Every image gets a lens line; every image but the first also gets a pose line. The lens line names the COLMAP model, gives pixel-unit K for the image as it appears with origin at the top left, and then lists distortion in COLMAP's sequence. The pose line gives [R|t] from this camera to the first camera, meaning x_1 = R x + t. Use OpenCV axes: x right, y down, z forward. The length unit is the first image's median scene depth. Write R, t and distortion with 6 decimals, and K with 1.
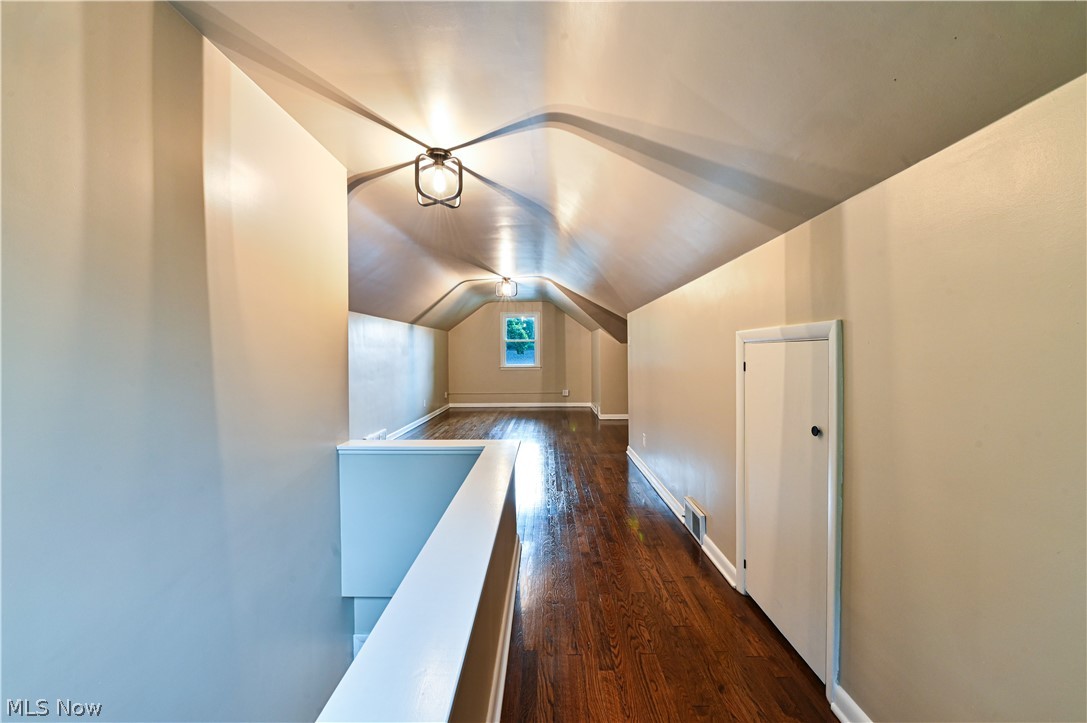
lens RADIAL K [[447.1, 0, 538.1], [0, 447.1, 355.9], [0, 0, 1]] dist [-0.013427, -0.000184]
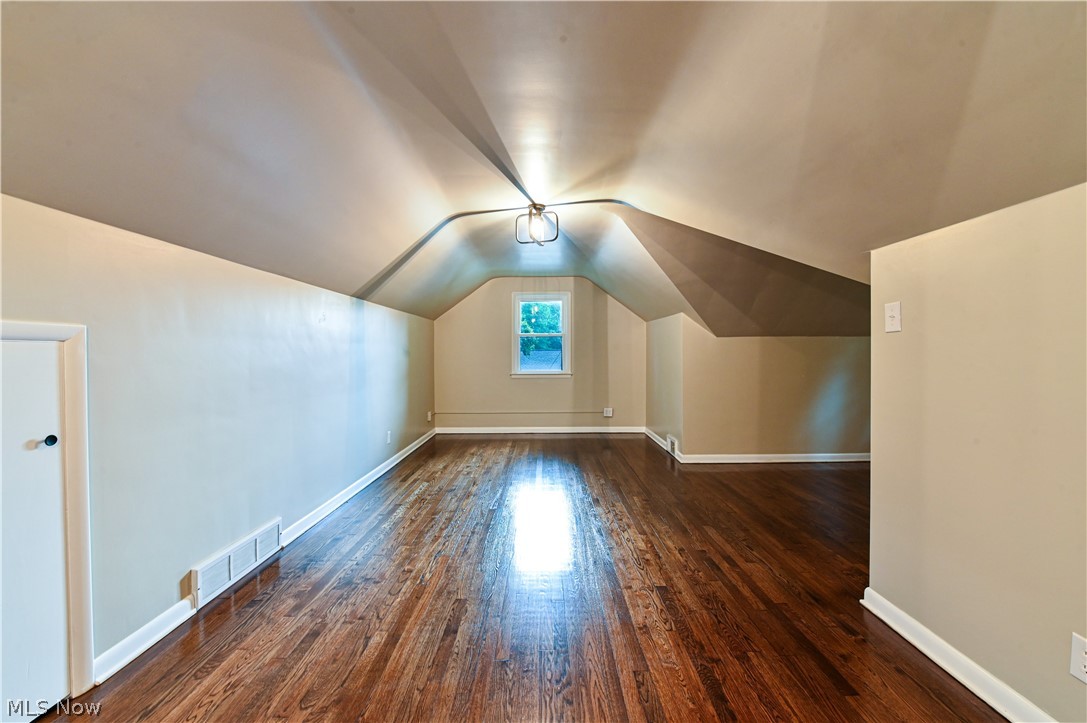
lens RADIAL K [[433.9, 0, 542.5], [0, 433.9, 356.4], [0, 0, 1]] dist [-0.001635, -0.000335]
pose [[0.999758, 0.002429, 0.021884, -0.053712], [-0.002394, 0.999996, -0.001649, -0.000474], [-0.021888, 0.001596, 0.999759, 0.356091]]
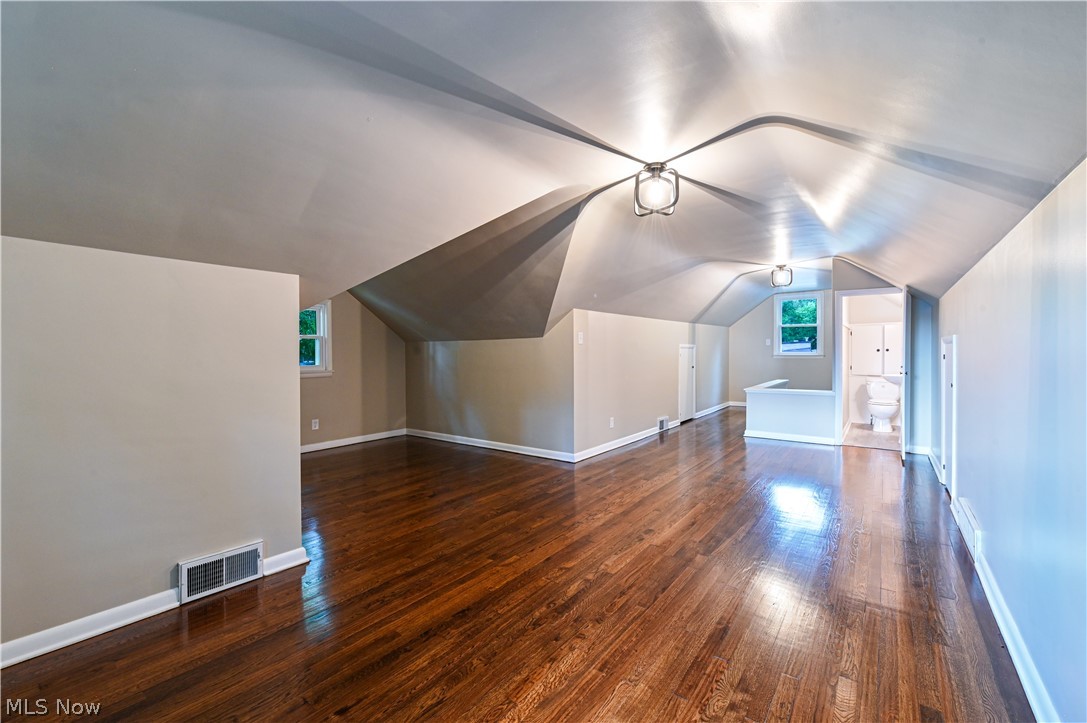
lens RADIAL K [[441.8, 0, 546.0], [0, 441.8, 358.3], [0, 0, 1]] dist [-0.001945, -0.000308]
pose [[-0.801037, 0.006830, 0.598576, -0.173205], [0.022163, 0.999588, 0.018254, -0.007295], [-0.598204, 0.027888, -0.800858, 1.025502]]
